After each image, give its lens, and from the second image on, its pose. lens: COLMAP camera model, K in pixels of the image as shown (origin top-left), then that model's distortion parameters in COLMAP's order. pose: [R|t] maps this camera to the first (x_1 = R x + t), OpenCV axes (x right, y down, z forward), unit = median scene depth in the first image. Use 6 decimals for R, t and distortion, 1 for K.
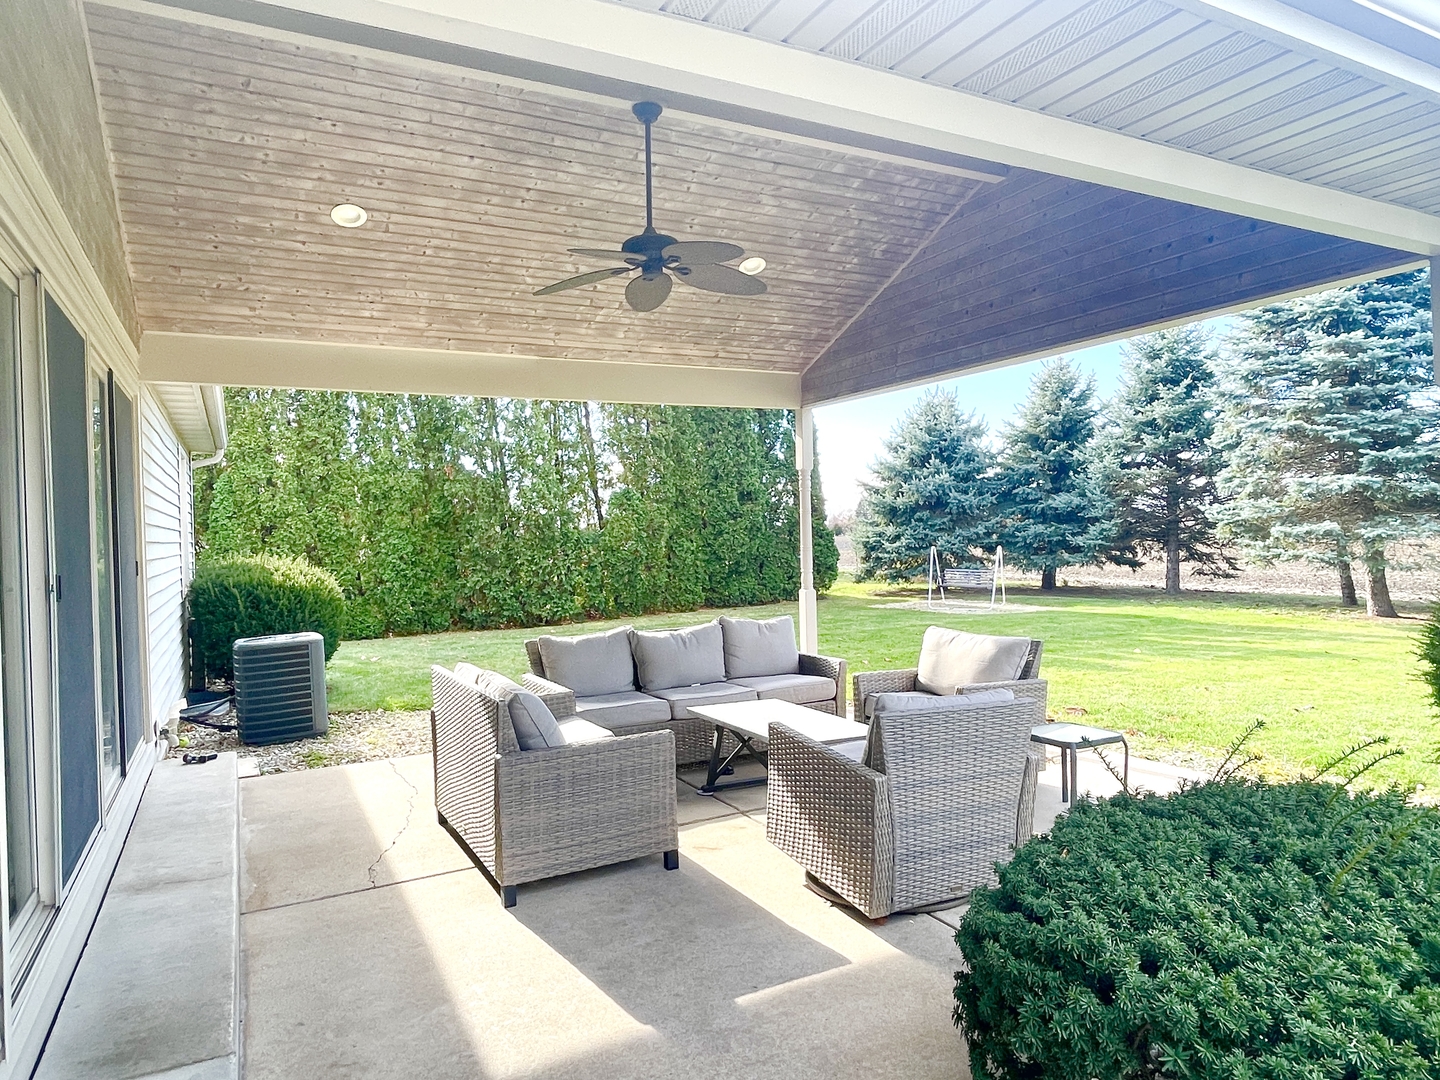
lens RADIAL K [[906.9, 0, 720.0], [0, 906.9, 540.0], [0, 0, 1]] dist [-0.004090, -0.003642]
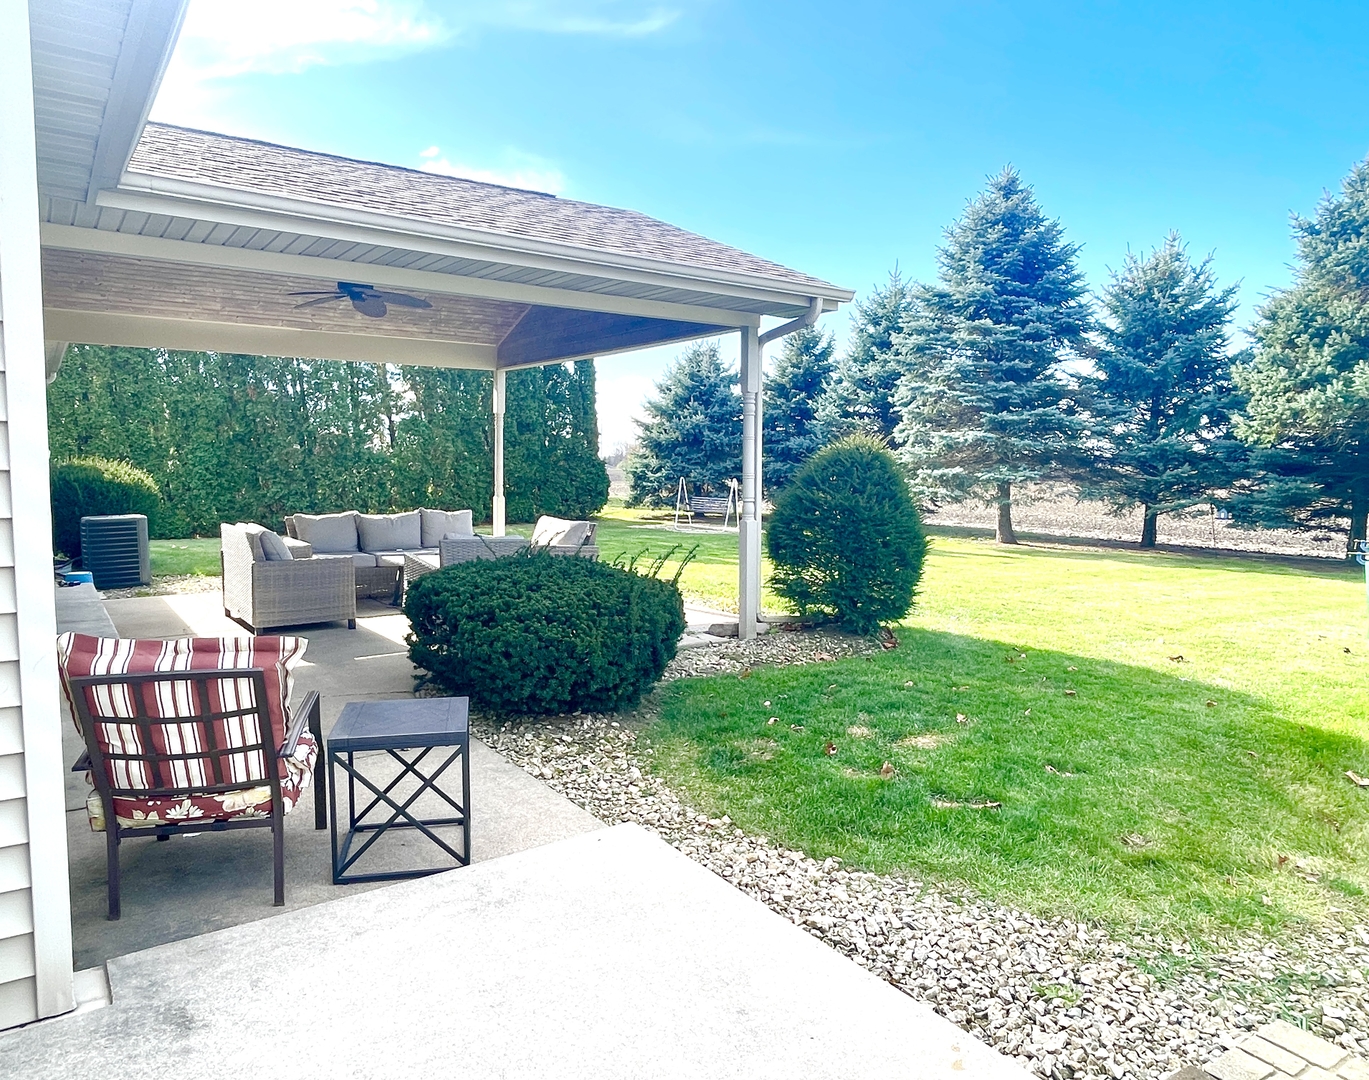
lens RADIAL K [[903.7, 0, 642.2], [0, 903.7, 541.1], [0, 0, 1]] dist [0.020522, -0.046048]
pose [[0.993669, 0.029713, 0.108348, 0.069294], [-0.038108, 0.996360, 0.076256, 0.002624], [-0.105687, -0.079902, 0.991184, -0.188075]]
